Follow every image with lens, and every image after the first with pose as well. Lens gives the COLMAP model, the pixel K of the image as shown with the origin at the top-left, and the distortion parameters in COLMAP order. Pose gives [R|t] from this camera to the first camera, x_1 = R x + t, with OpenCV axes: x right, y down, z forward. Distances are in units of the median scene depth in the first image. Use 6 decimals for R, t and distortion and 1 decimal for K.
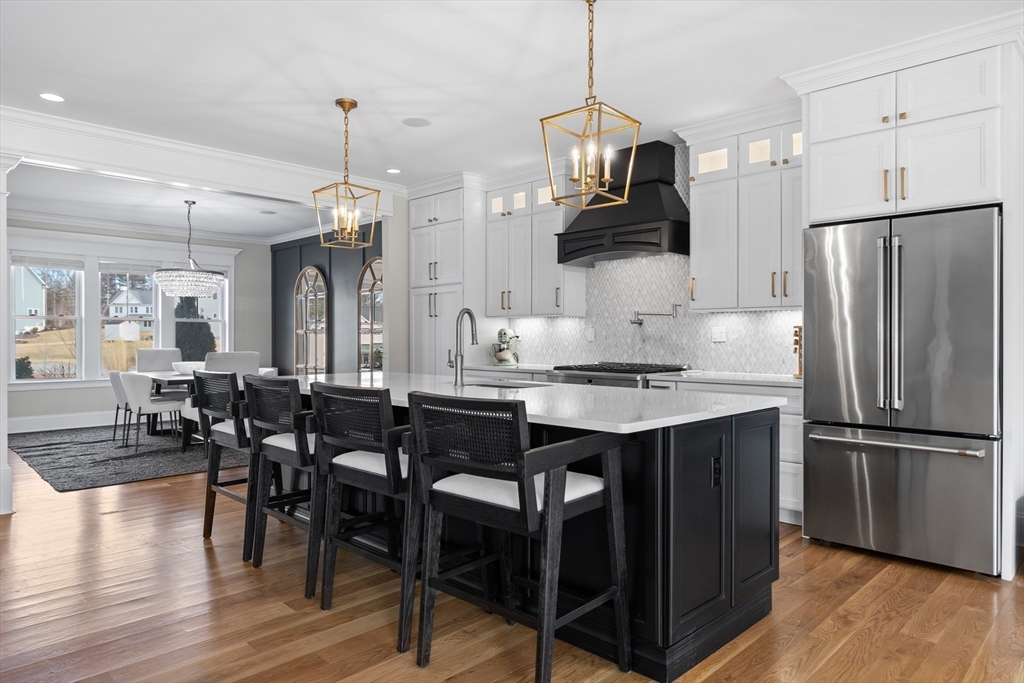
lens RADIAL K [[662.8, 0, 512.0], [0, 662.8, 341.5], [0, 0, 1]] dist [-0.001948, -0.000531]
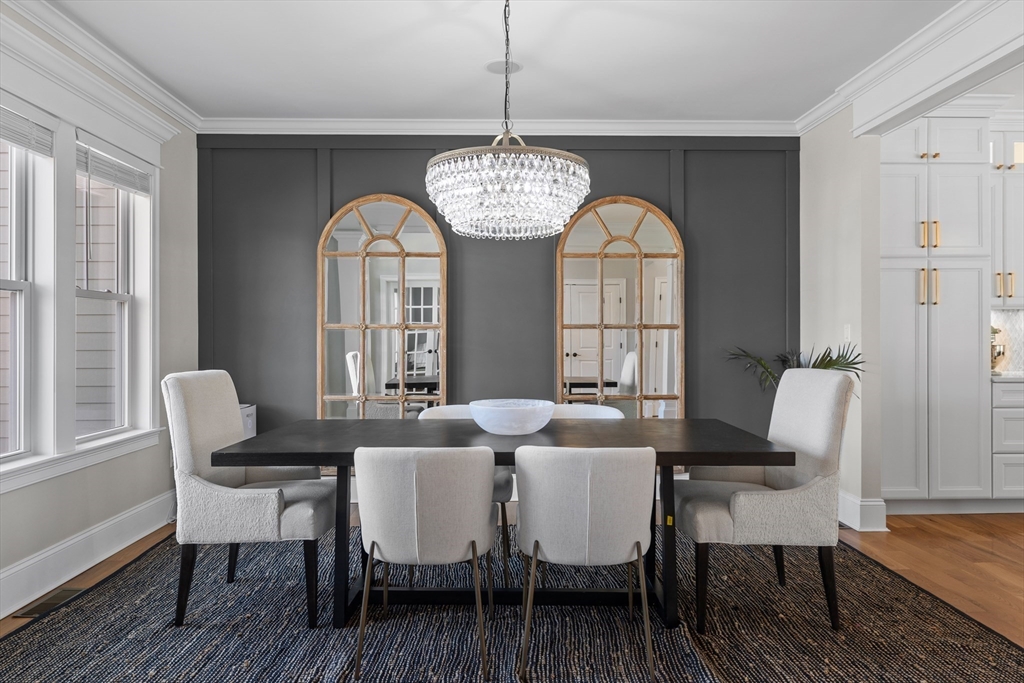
lens RADIAL K [[726.7, 0, 471.7], [0, 726.7, 339.6], [0, 0, 1]] dist [-0.001601, 0.000777]
pose [[0.686164, -0.002737, 0.727441, -1.139689], [0.006228, 0.999978, -0.002113, -0.004783], [-0.727420, 0.005980, 0.686167, 1.008067]]
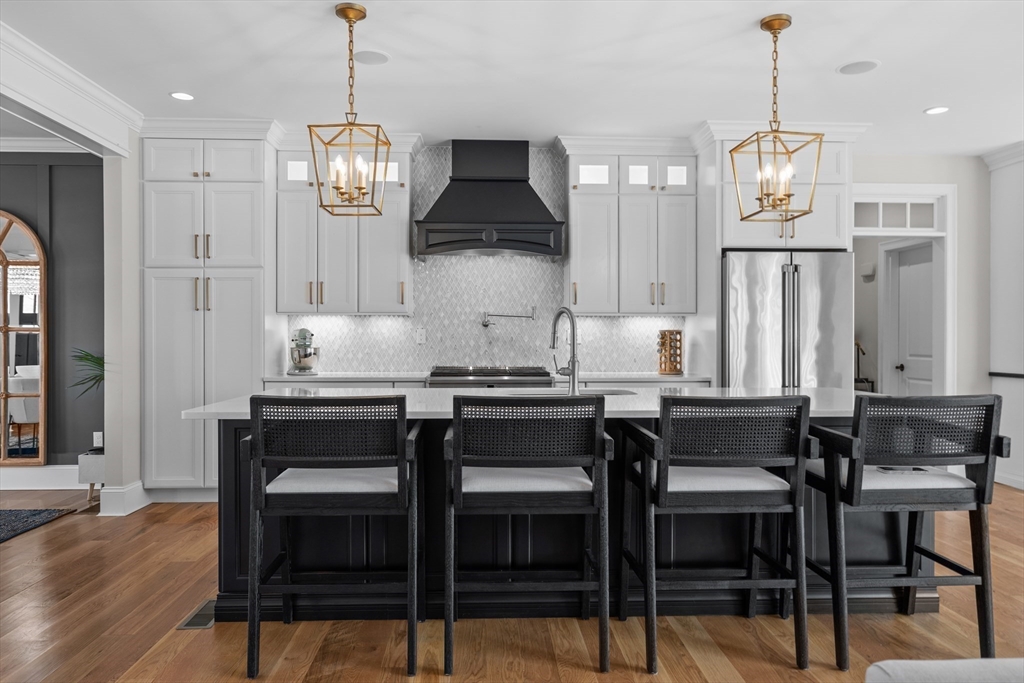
lens RADIAL K [[716.5, 0, 512.0], [0, 716.5, 341.5], [0, 0, 1]] dist [0.005390, -0.002232]
pose [[0.673597, -0.001015, 0.739098, -0.559420], [0.003332, 0.999993, -0.001664, -0.001533], [-0.739091, 0.003583, 0.673596, 0.281209]]
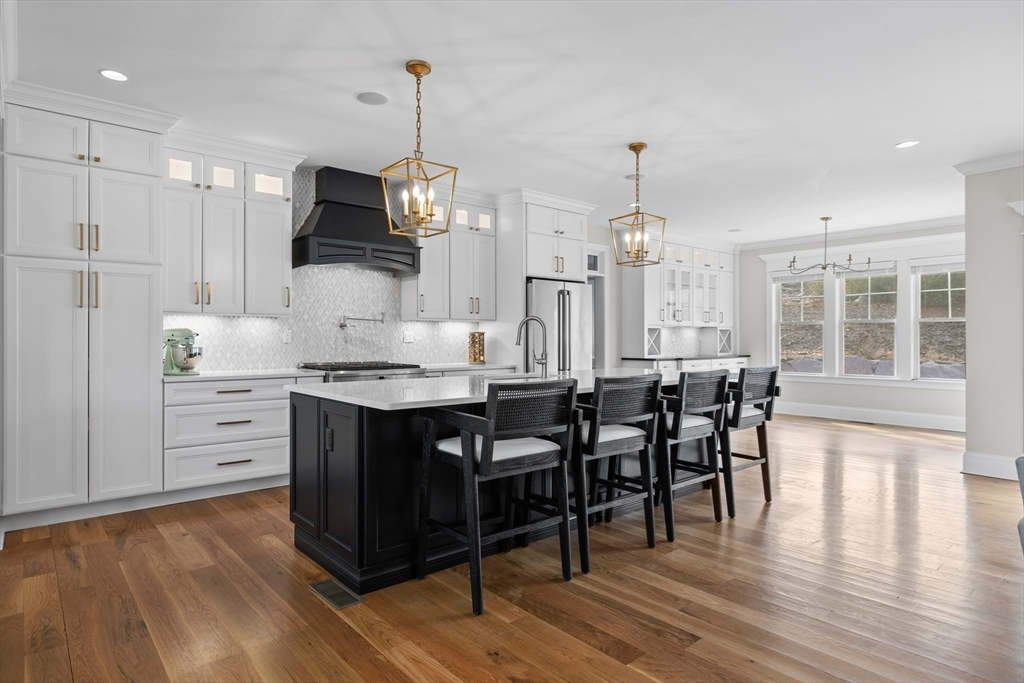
lens RADIAL K [[579.6, 0, 511.1], [0, 579.6, 336.6], [0, 0, 1]] dist [0.000625, -0.002469]
pose [[0.072537, 0.004664, 0.997355, -0.787239], [0.007014, 0.999962, -0.005186, -0.003465], [-0.997341, 0.007371, 0.072501, 0.657893]]
